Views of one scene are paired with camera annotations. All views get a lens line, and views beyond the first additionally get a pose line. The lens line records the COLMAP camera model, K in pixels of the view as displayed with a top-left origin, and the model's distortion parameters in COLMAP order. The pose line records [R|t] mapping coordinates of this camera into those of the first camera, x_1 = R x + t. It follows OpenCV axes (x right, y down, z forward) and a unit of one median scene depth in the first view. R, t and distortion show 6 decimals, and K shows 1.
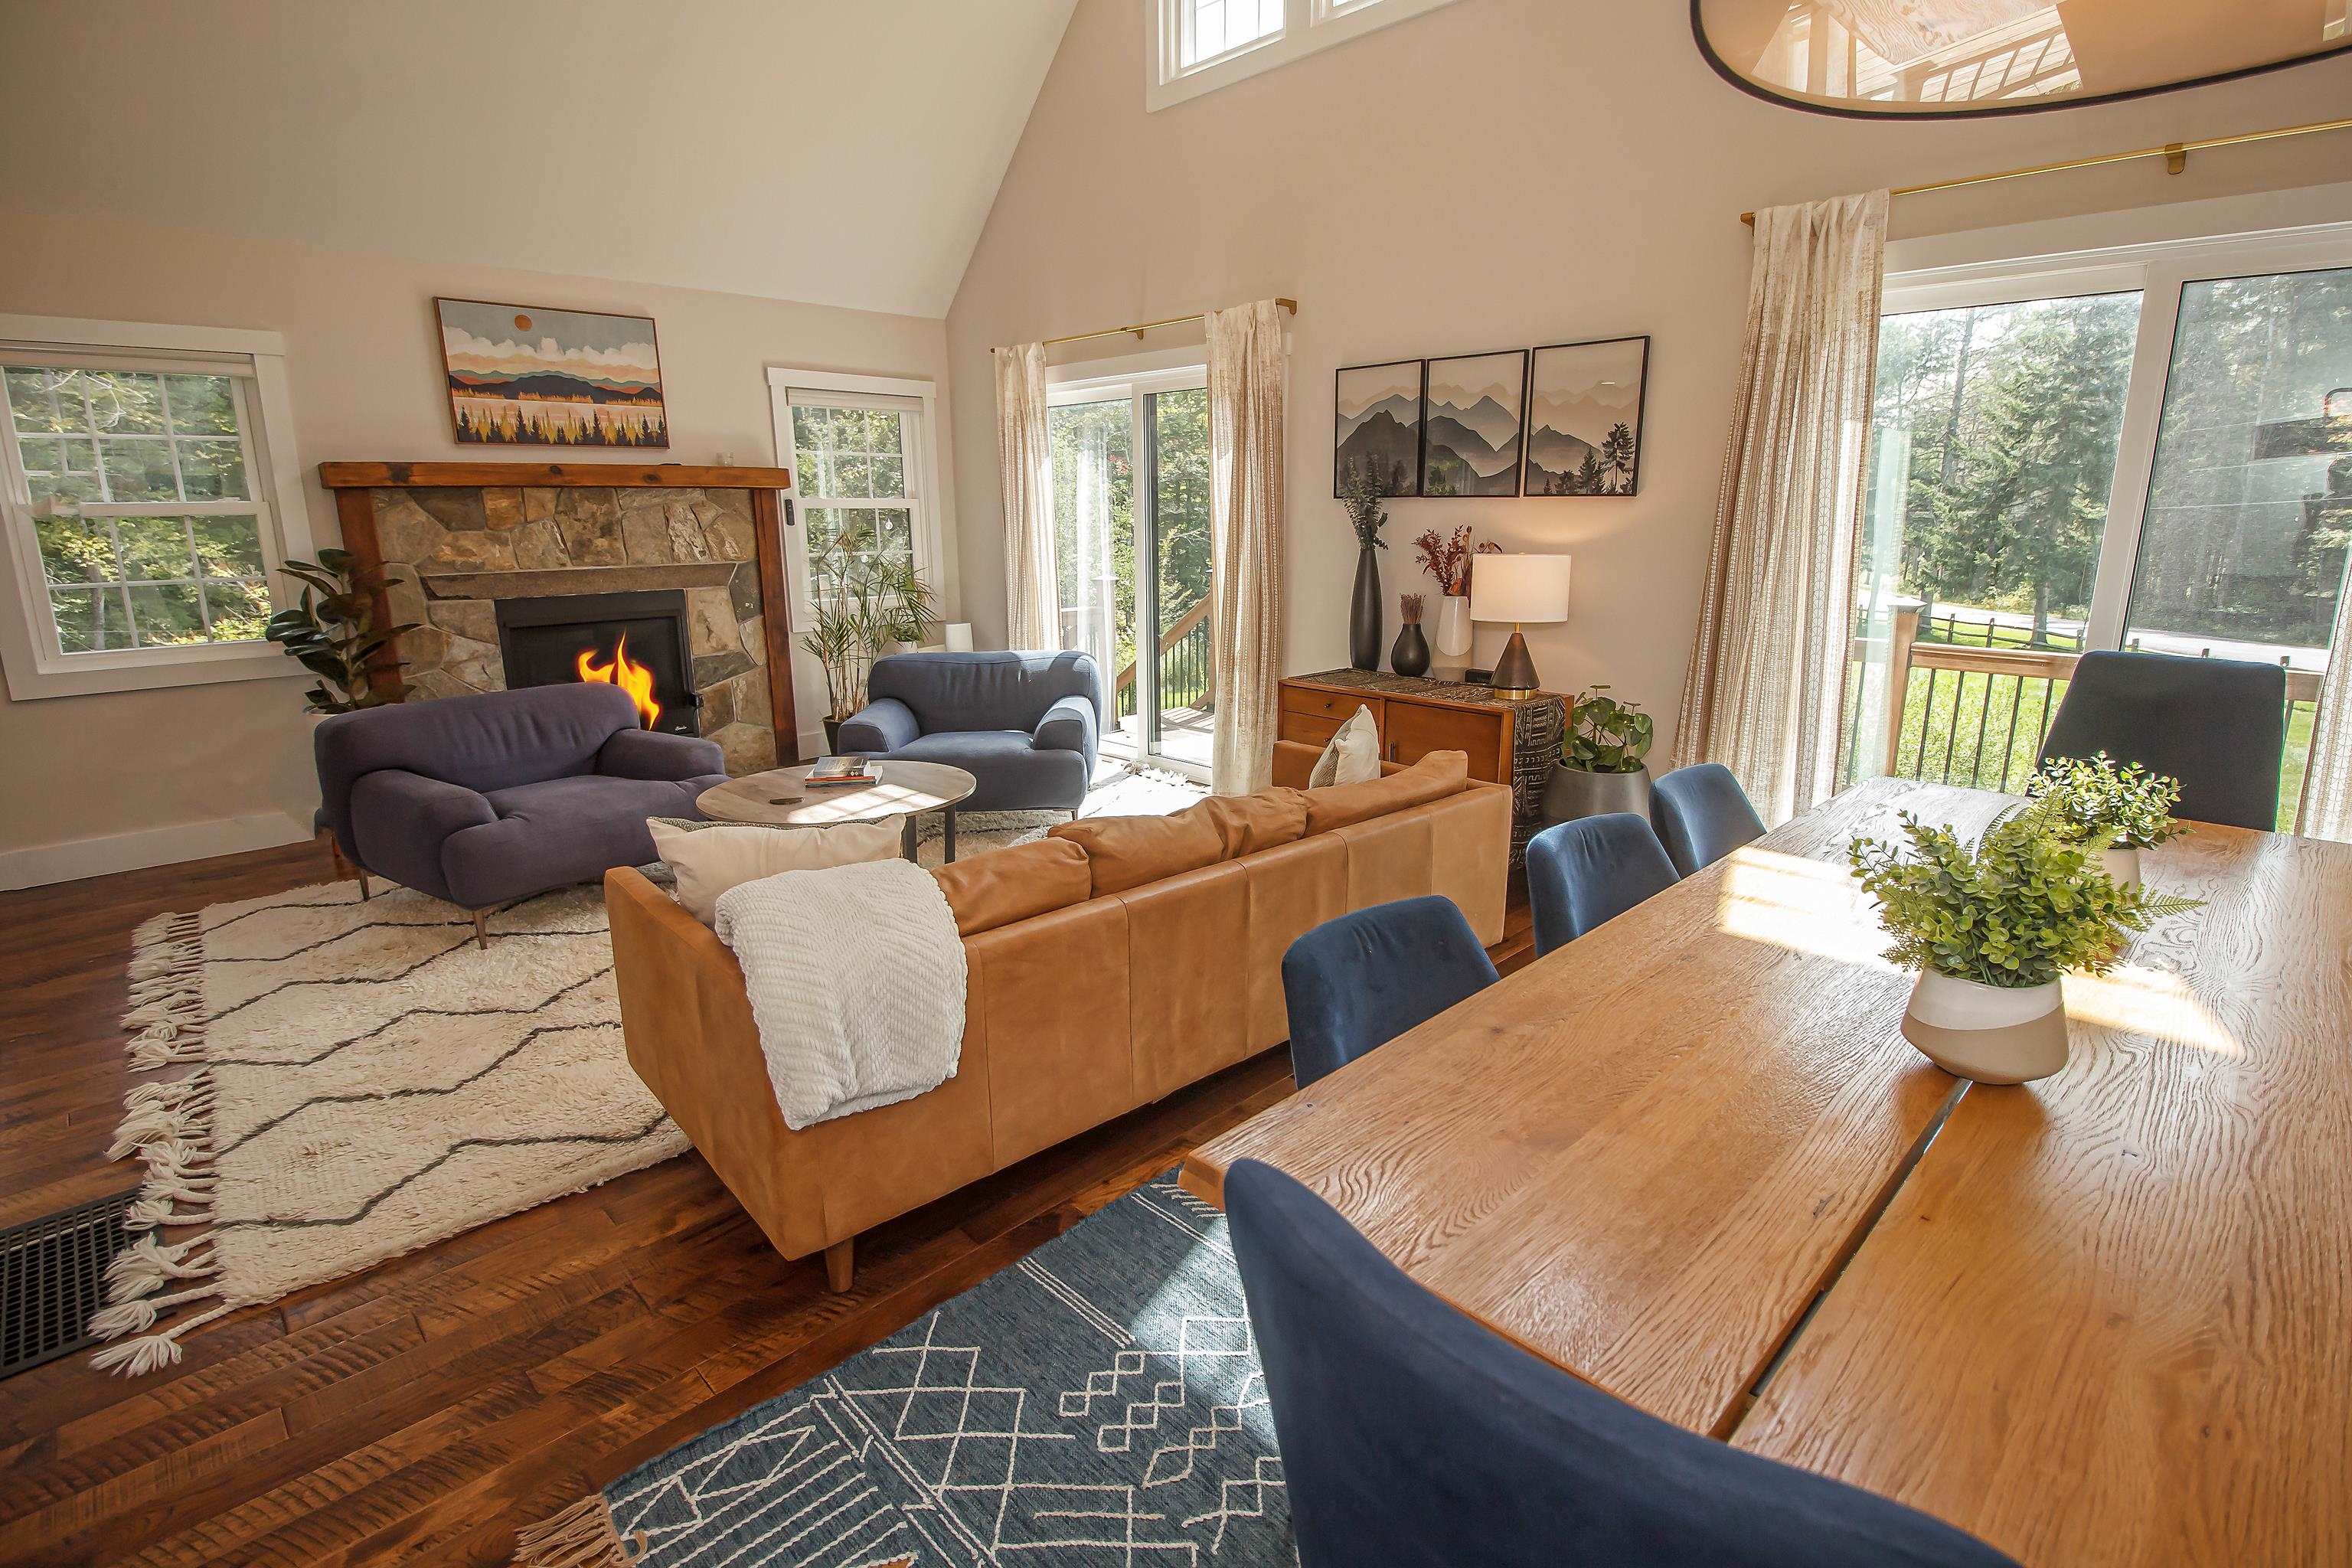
lens RADIAL K [[1118.5, 0, 1187.7], [0, 1118.5, 788.4], [0, 0, 1]] dist [-0.012444, -0.000399]
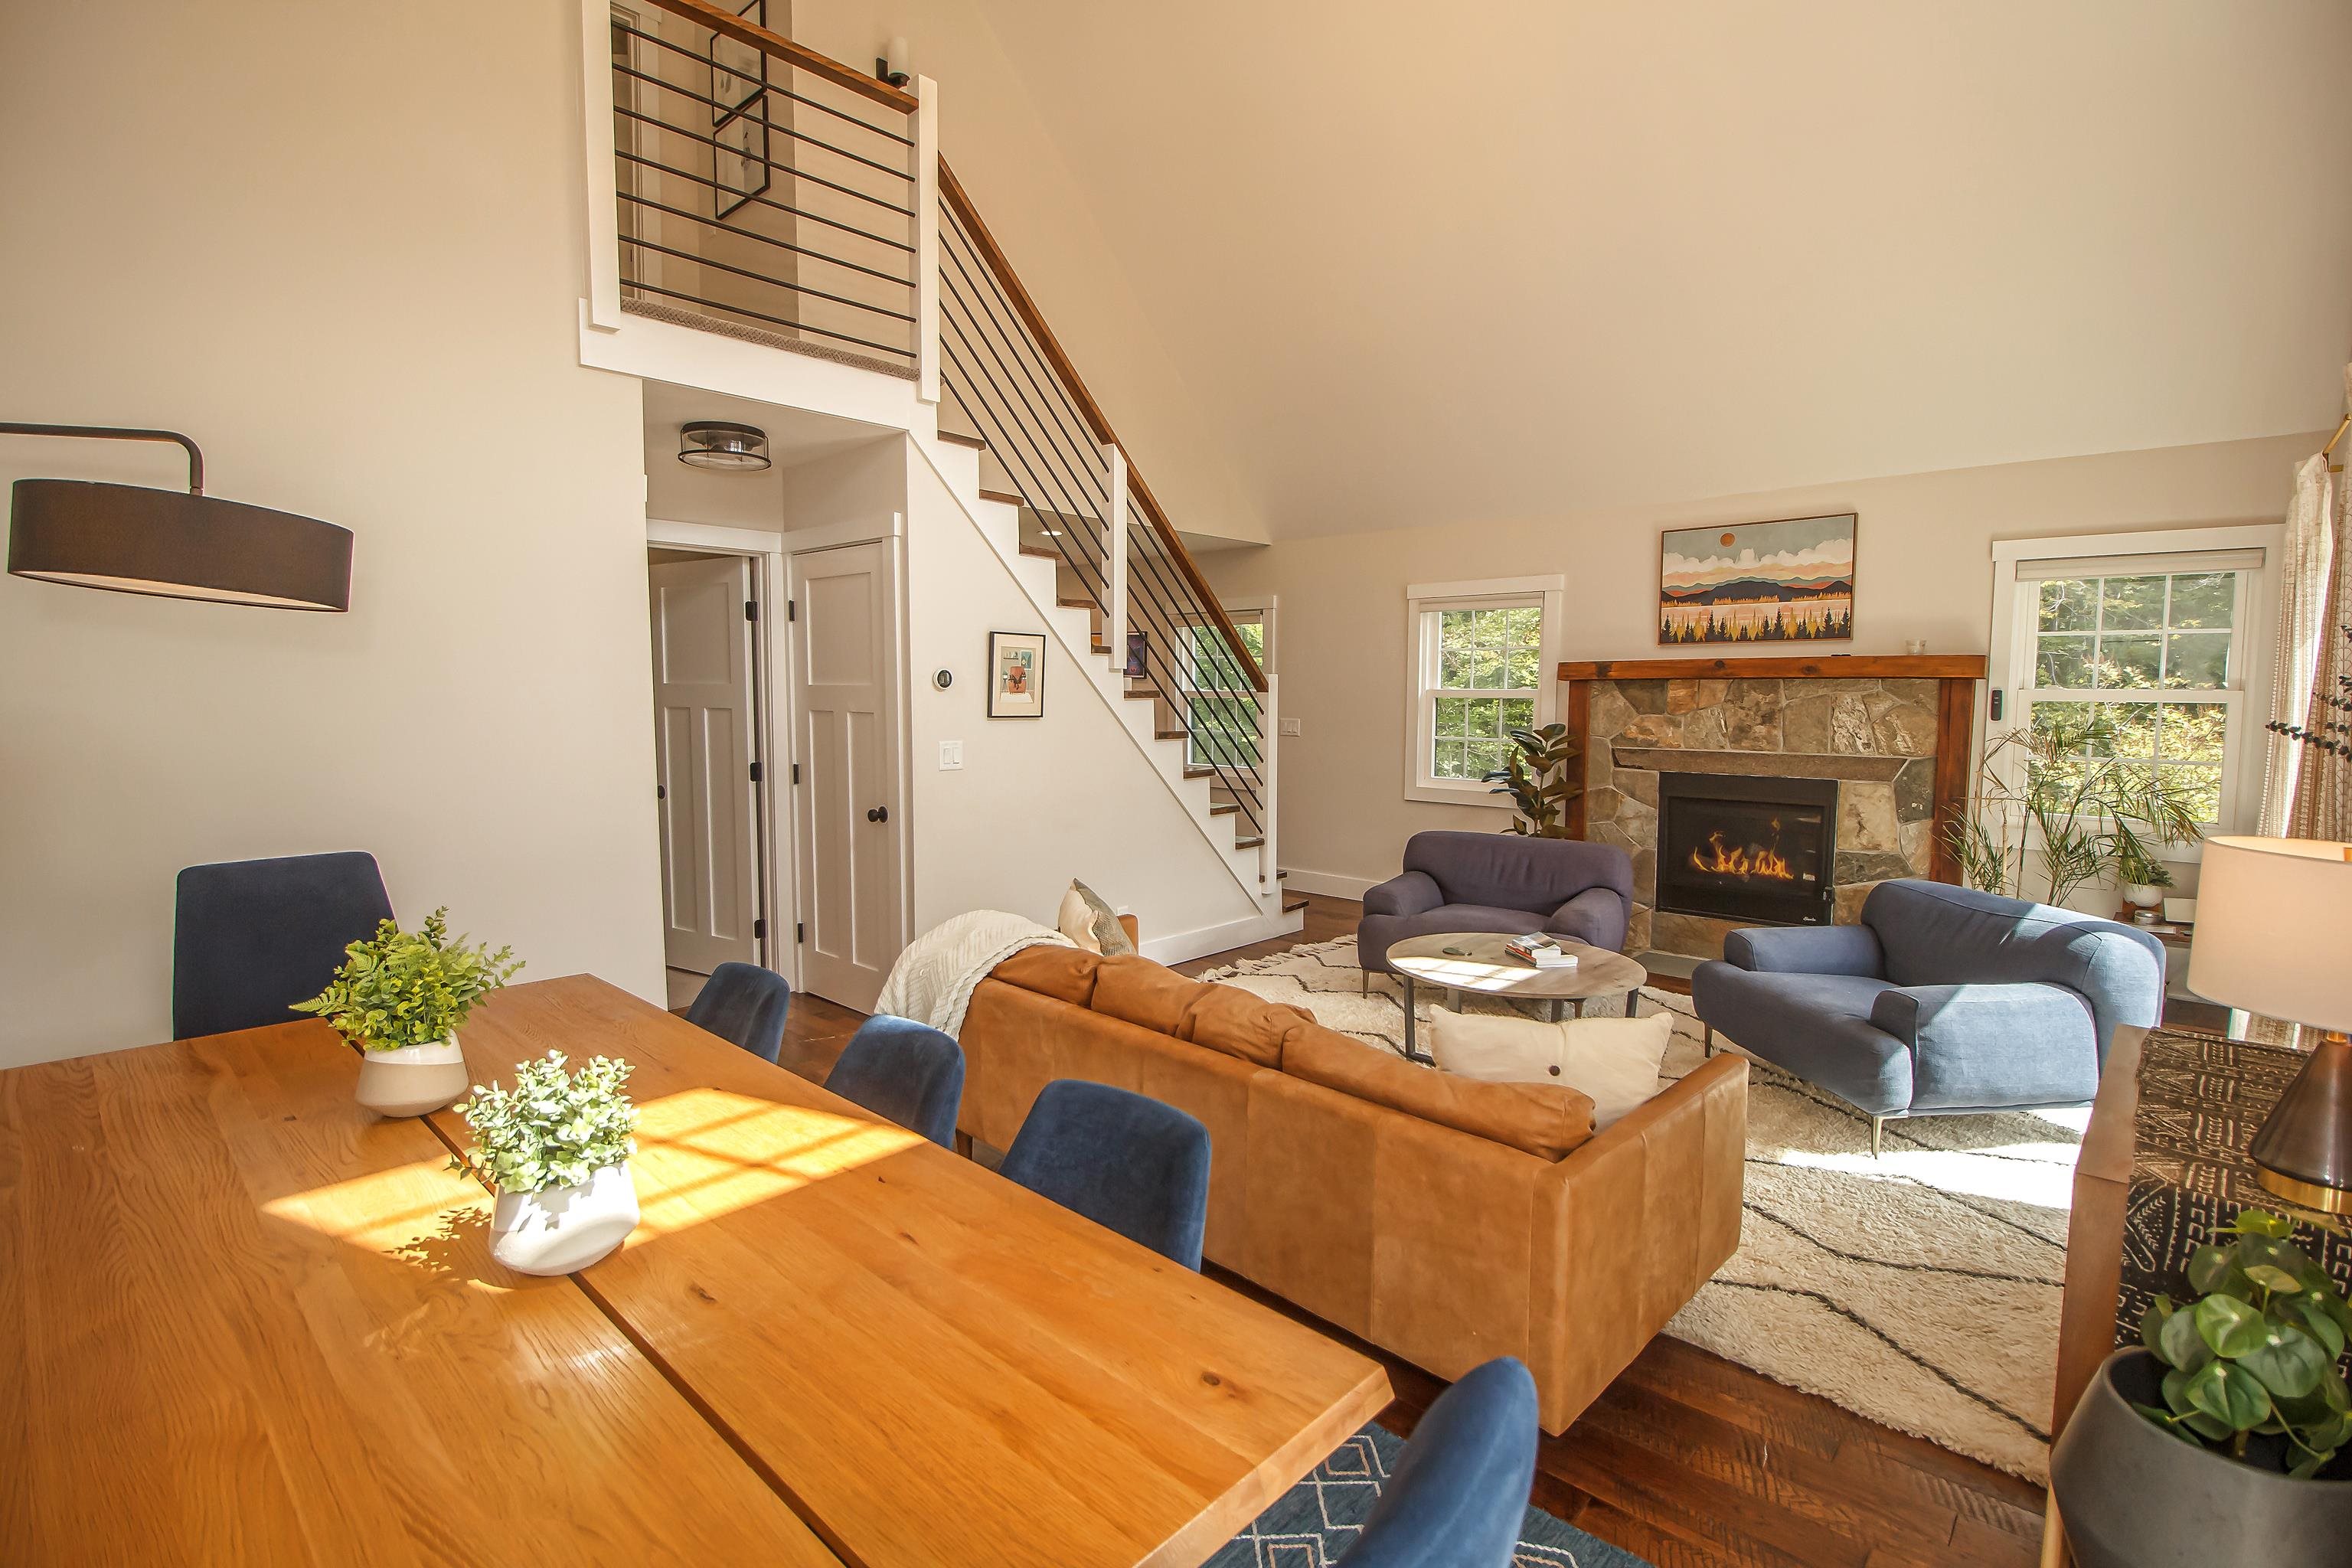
lens RADIAL K [[1118.5, 0, 1181.9], [0, 1118.5, 780.5], [0, 0, 1]] dist [-0.012444, -0.000399]
pose [[0.033181, 0.091397, -0.995262, 0.548566], [-0.241304, 0.967083, 0.080764, -0.133919], [0.969882, 0.237481, 0.054143, 0.445379]]
